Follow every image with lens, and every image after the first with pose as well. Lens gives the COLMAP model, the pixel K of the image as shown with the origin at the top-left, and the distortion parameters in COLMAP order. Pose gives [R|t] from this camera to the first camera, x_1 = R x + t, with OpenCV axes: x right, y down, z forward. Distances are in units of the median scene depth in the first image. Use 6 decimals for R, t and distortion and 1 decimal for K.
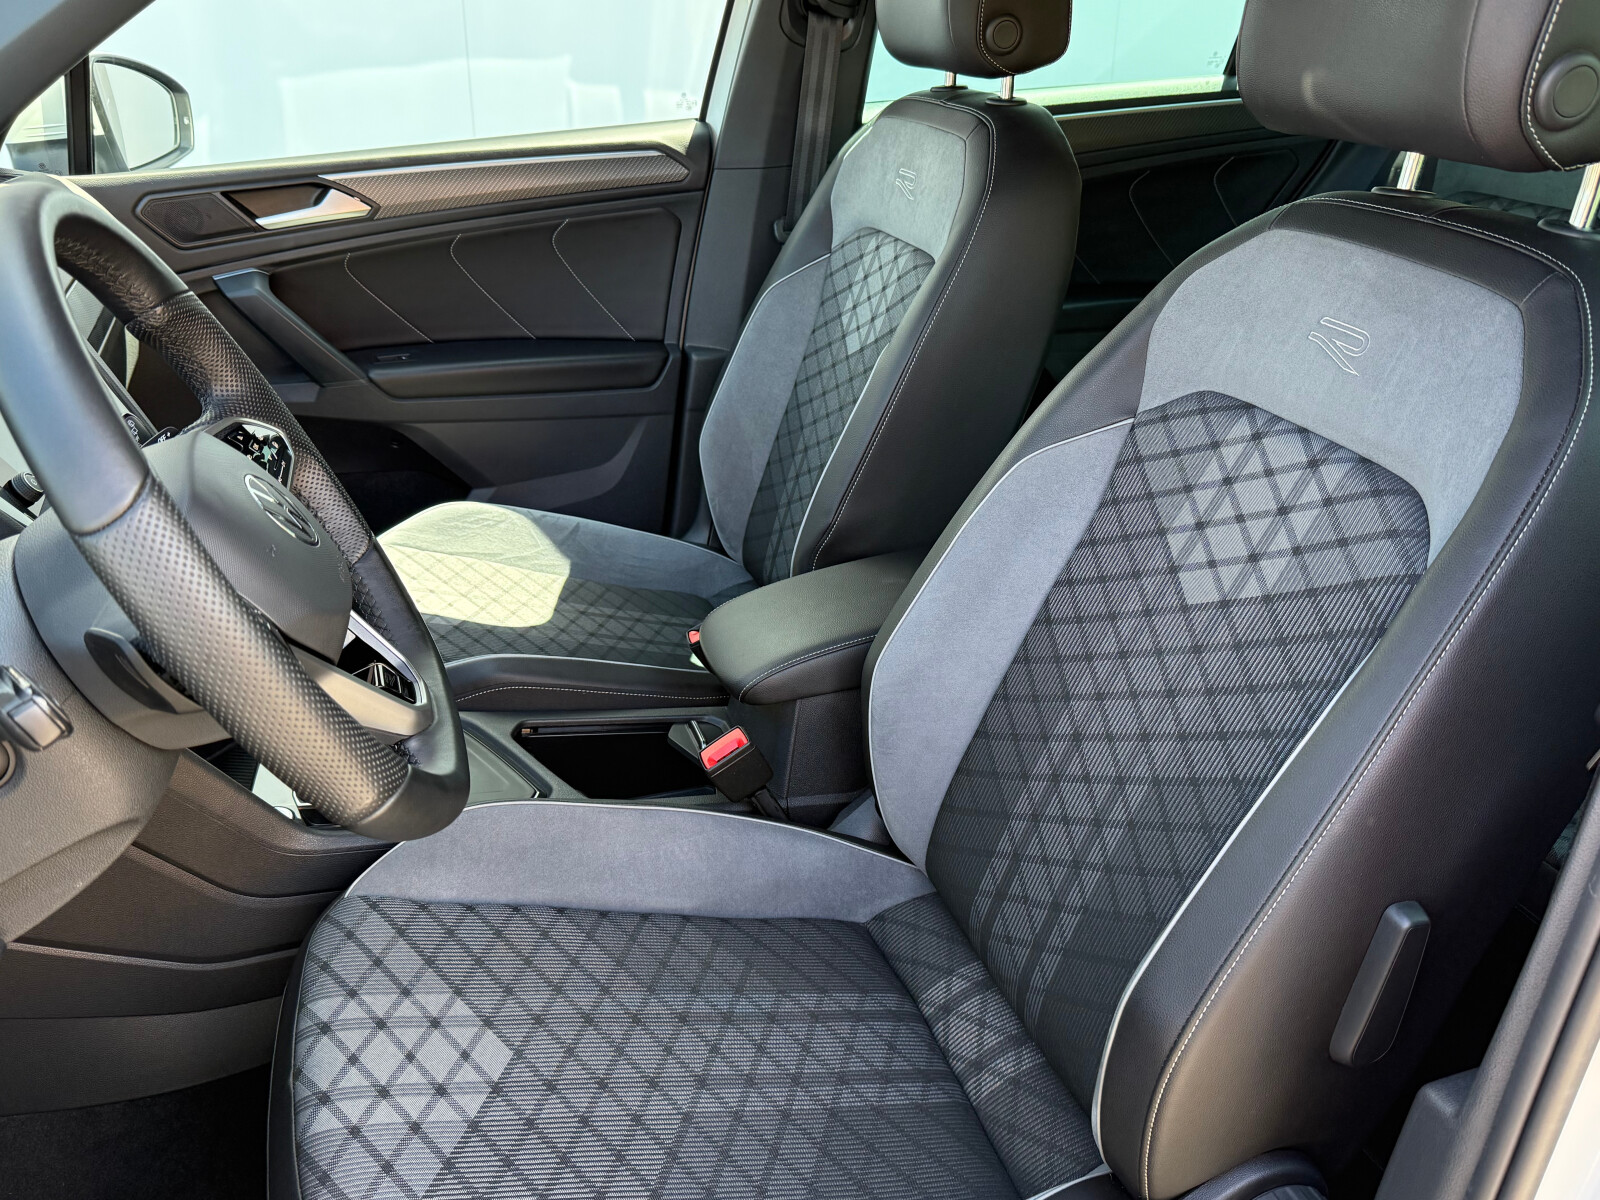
lens RADIAL K [[1335.7, 0, 800.0], [0, 1335.7, 600.0], [0, 0, 1]] dist [0.184292, -0.445214]
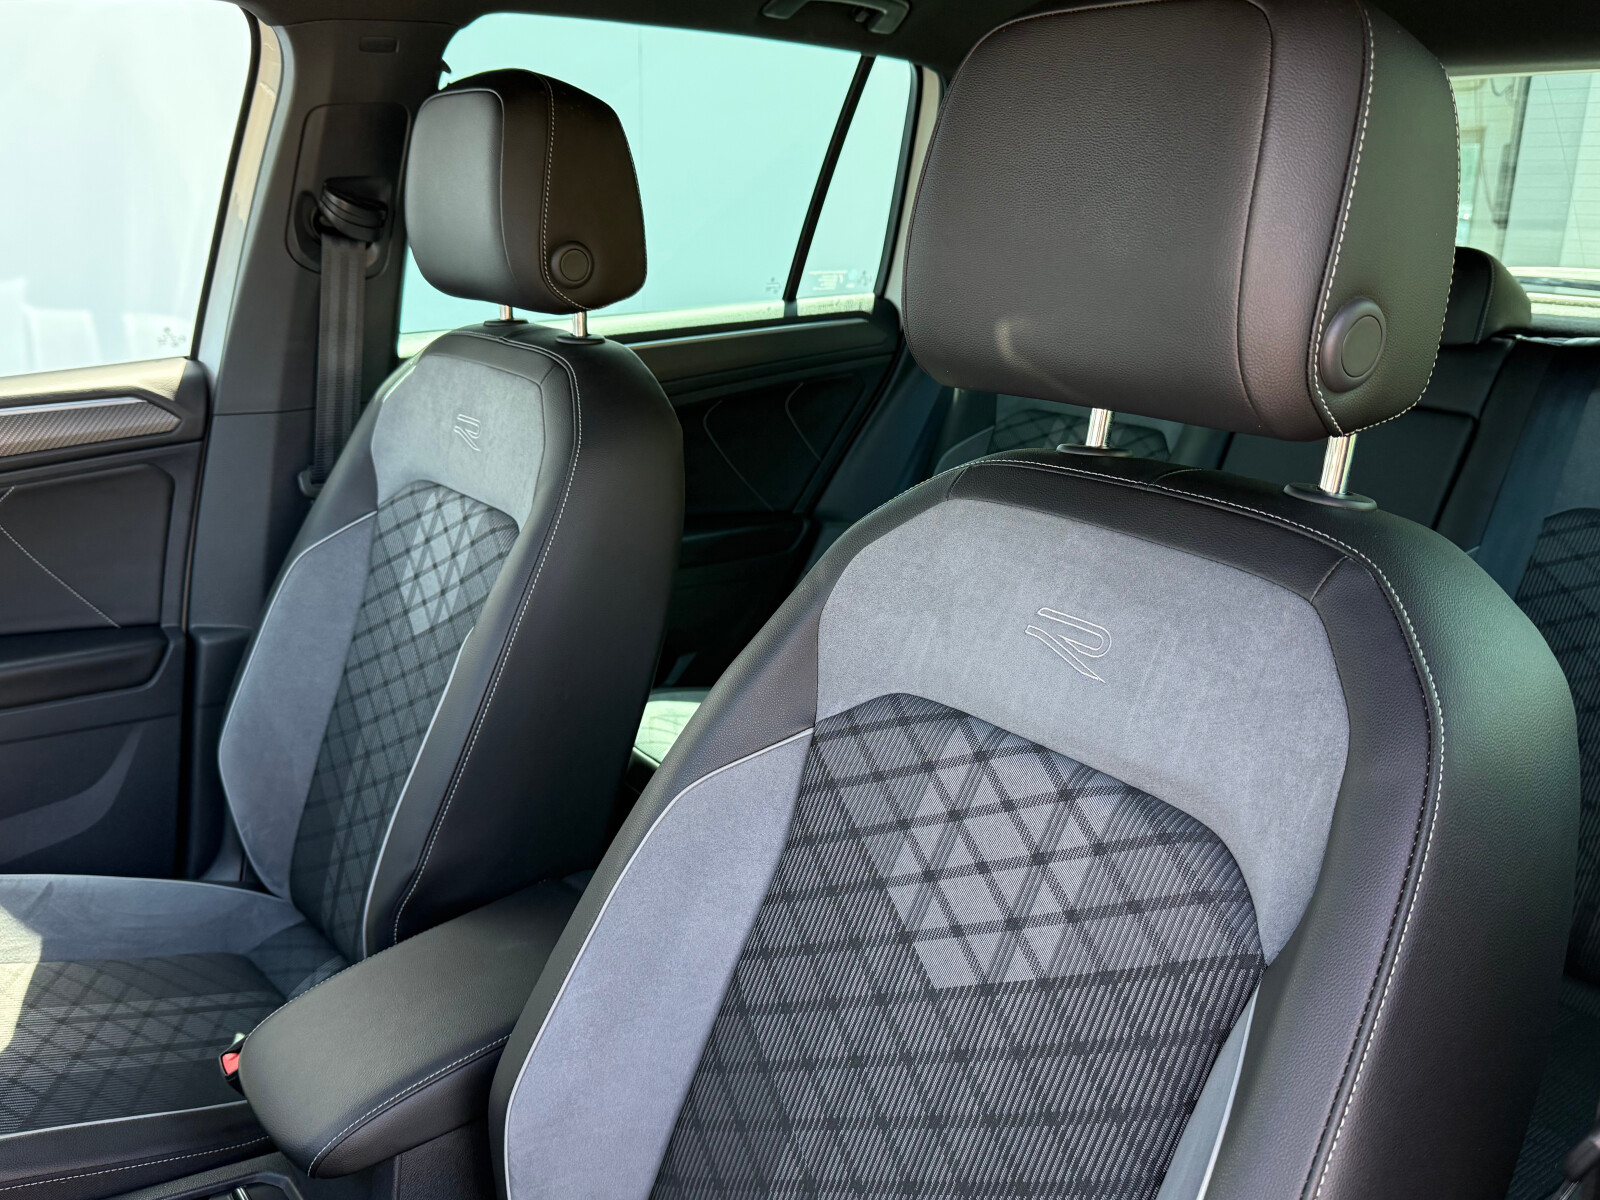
lens RADIAL K [[1350.7, 0, 800.0], [0, 1350.7, 600.0], [0, 0, 1]] dist [0.132123, -0.254278]
pose [[0.942971, -0.082124, 0.322584, -0.008684], [0.127204, 0.984442, -0.121219, -0.083703], [-0.307610, 0.155340, 0.938747, 0.177571]]
